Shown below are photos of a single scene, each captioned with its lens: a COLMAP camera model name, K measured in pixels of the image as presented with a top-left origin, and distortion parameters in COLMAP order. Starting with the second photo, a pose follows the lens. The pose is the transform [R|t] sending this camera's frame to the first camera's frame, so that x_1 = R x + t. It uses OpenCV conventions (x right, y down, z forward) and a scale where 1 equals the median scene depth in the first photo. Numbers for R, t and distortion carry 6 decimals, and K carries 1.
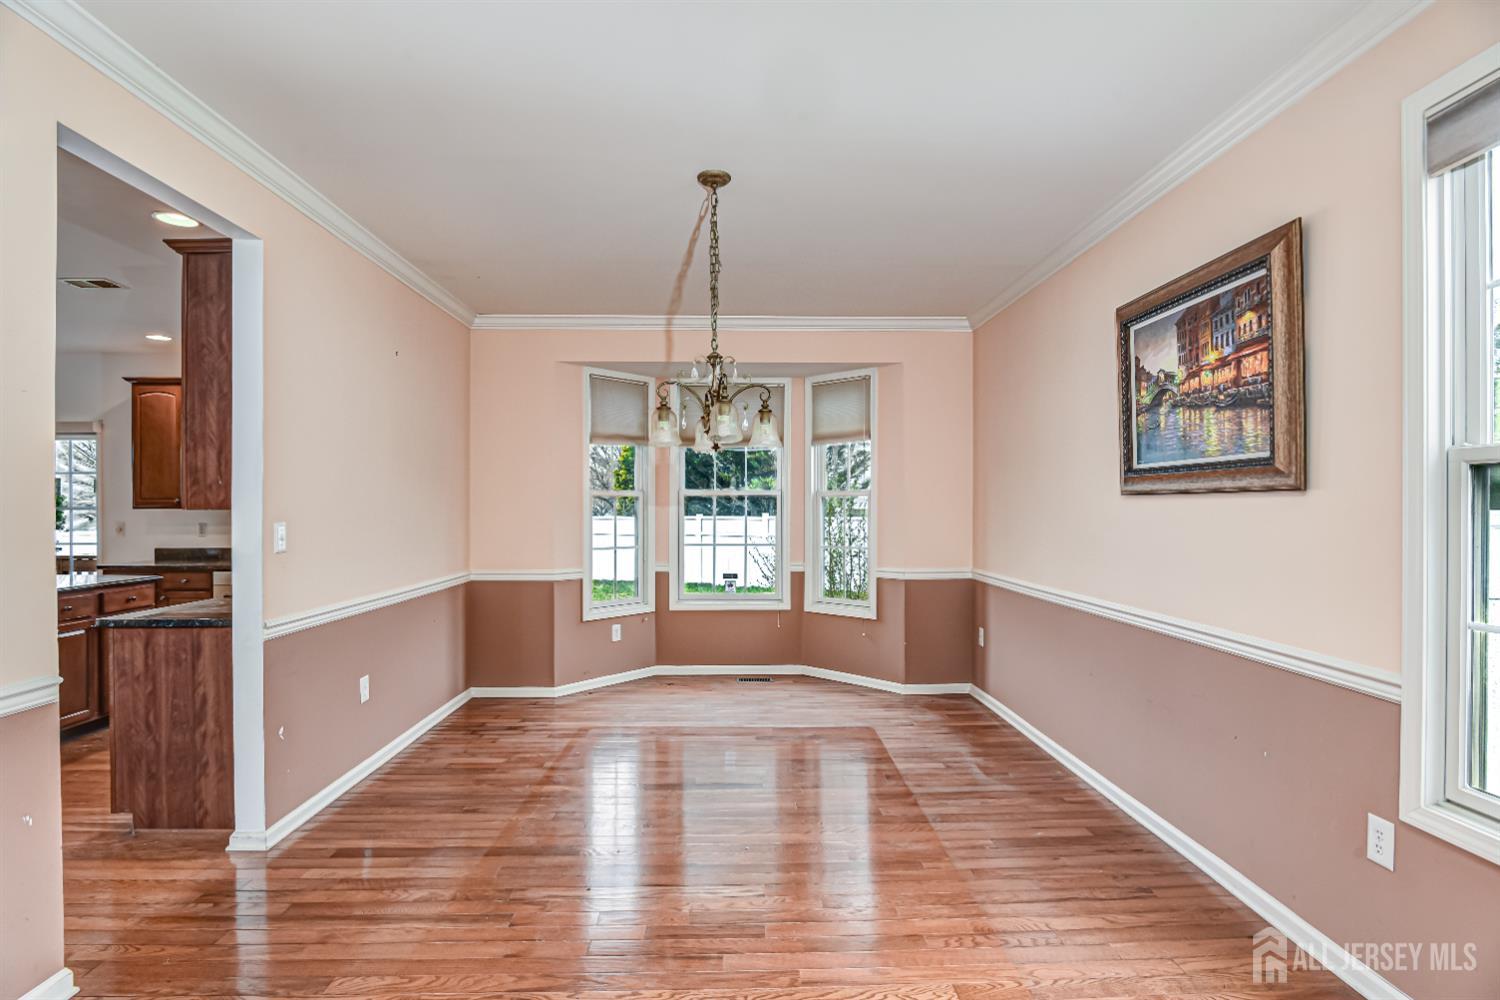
lens RADIAL K [[740.9, 0, 754.2], [0, 740.9, 507.4], [0, 0, 1]] dist [-0.017706, 0.000819]
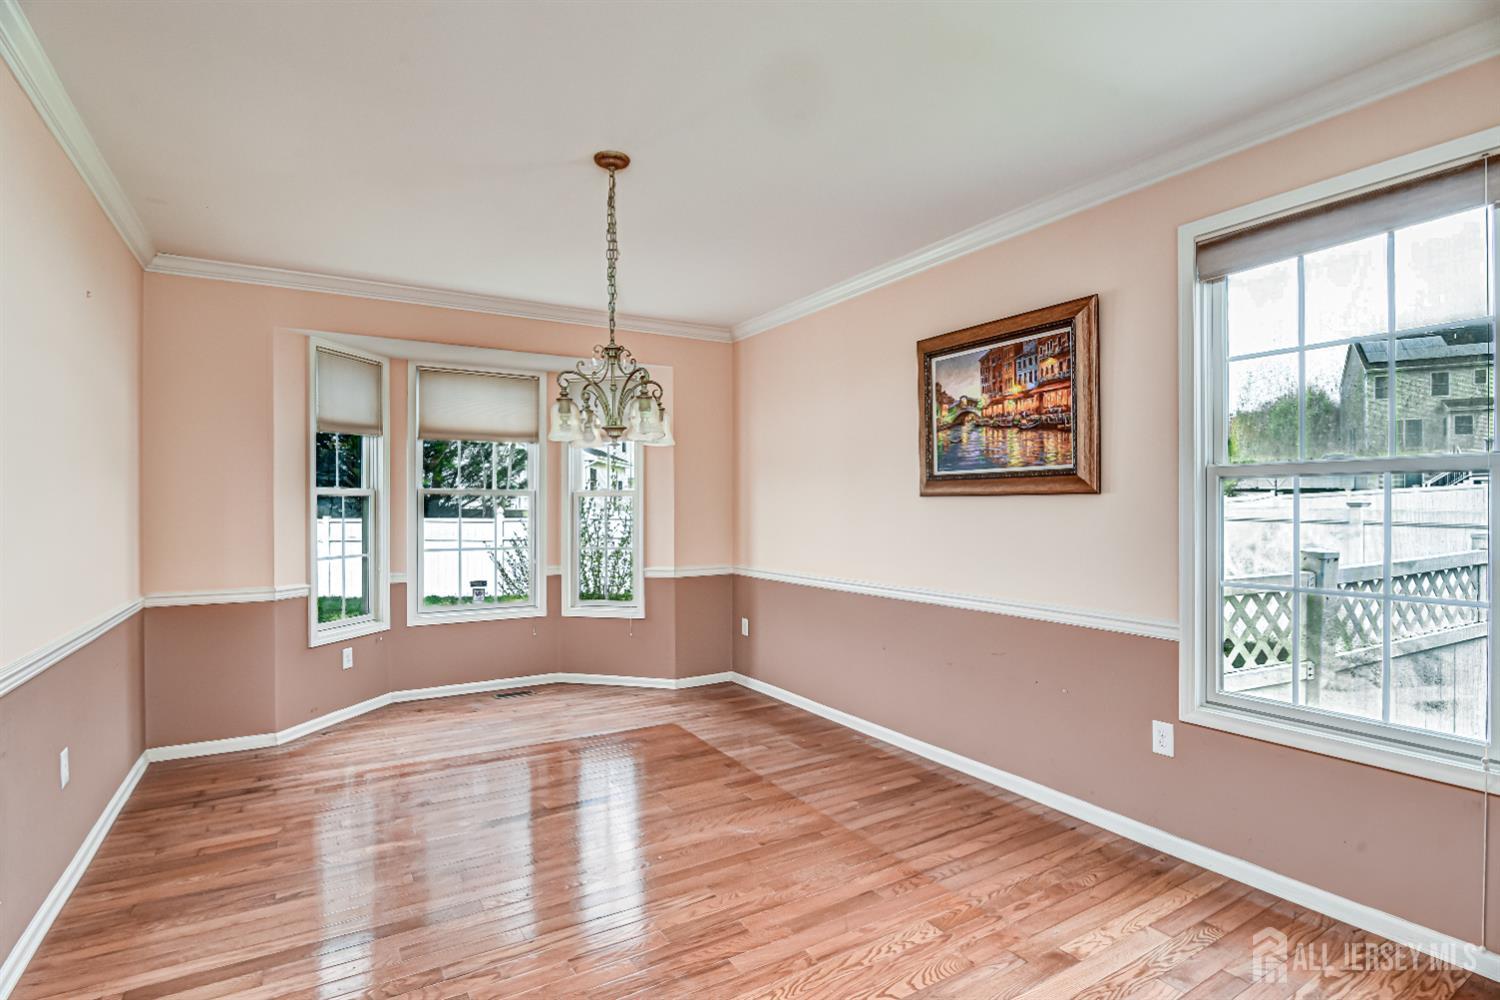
lens RADIAL K [[740.9, 0, 753.6], [0, 740.9, 506.8], [0, 0, 1]] dist [-0.017706, 0.000819]
pose [[0.869987, -0.002237, 0.493069, -0.327625], [0.002968, 0.999995, -0.000699, 0.000270], [-0.493065, 0.002071, 0.869990, 0.079680]]
